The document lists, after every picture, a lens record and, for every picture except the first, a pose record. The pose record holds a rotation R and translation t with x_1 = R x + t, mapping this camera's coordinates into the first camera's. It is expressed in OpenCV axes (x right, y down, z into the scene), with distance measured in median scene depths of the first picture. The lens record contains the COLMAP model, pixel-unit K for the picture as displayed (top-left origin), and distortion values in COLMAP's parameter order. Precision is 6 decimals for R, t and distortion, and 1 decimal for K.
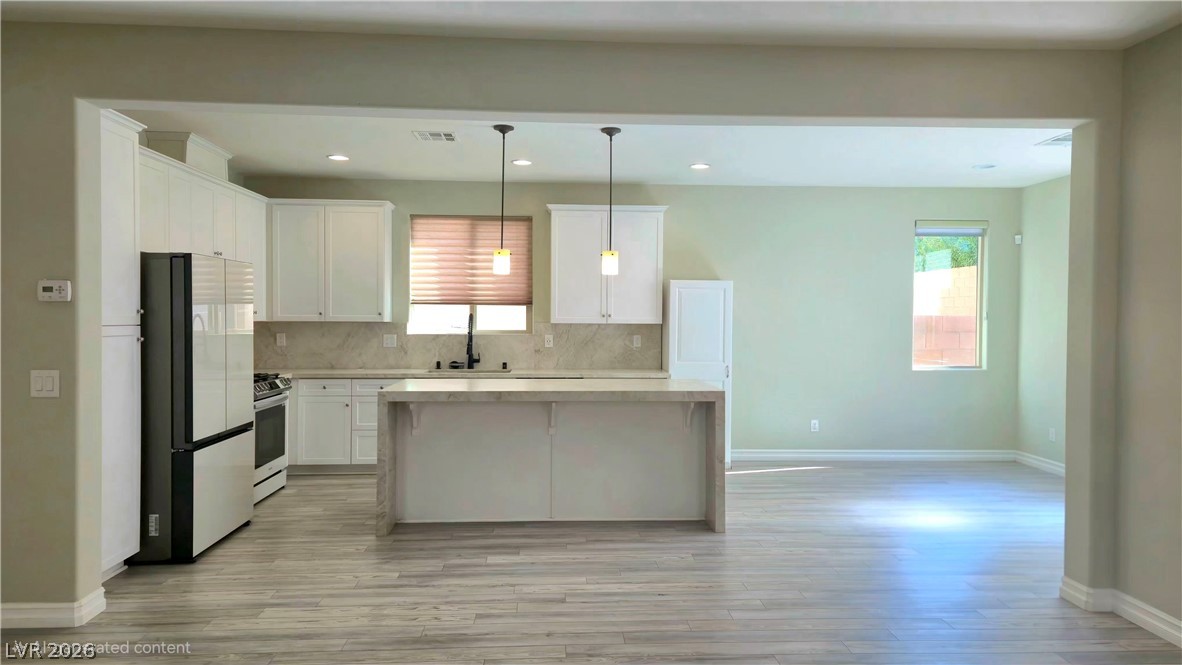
lens RADIAL K [[783.6, 0, 591.0], [0, 783.6, 332.5], [0, 0, 1]] dist [0.026669, -0.005964]
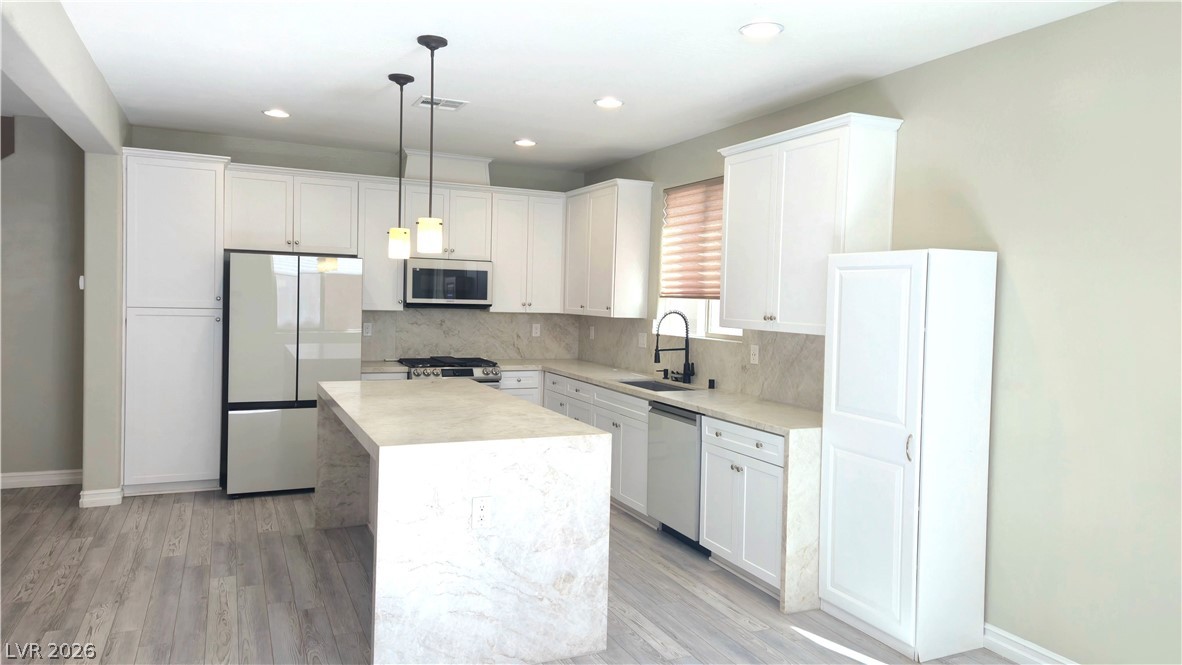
lens RADIAL K [[783.6, 0, 591.0], [0, 783.6, 332.5], [0, 0, 1]] dist [0.026669, -0.005964]
pose [[0.364863, 0.046932, -0.929878, 0.518375], [-0.039460, 0.998611, 0.034918, -0.025667], [0.930225, 0.023953, 0.366208, 0.635392]]
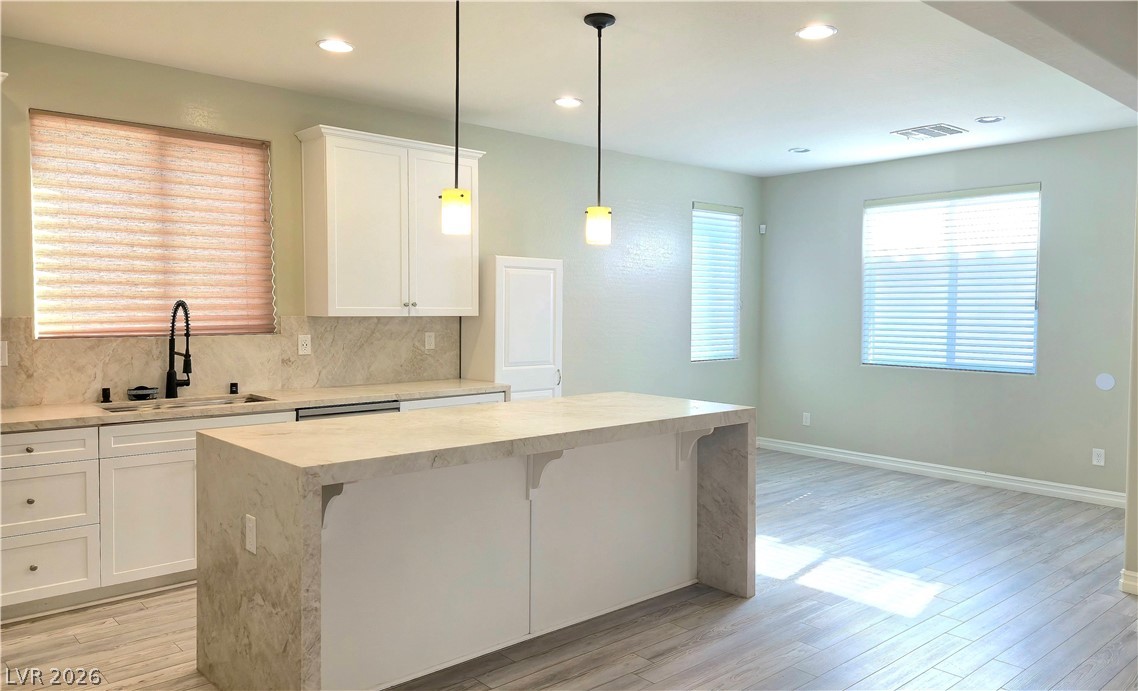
lens RADIAL K [[828.1, 0, 621.5], [0, 828.1, 342.6], [0, 0, 1]] dist [0.085987, -0.096197]
pose [[0.764311, -0.028149, 0.644233, -0.295720], [0.010551, 0.999459, 0.031153, -0.009068], [-0.644761, -0.017014, 0.764195, 0.326029]]
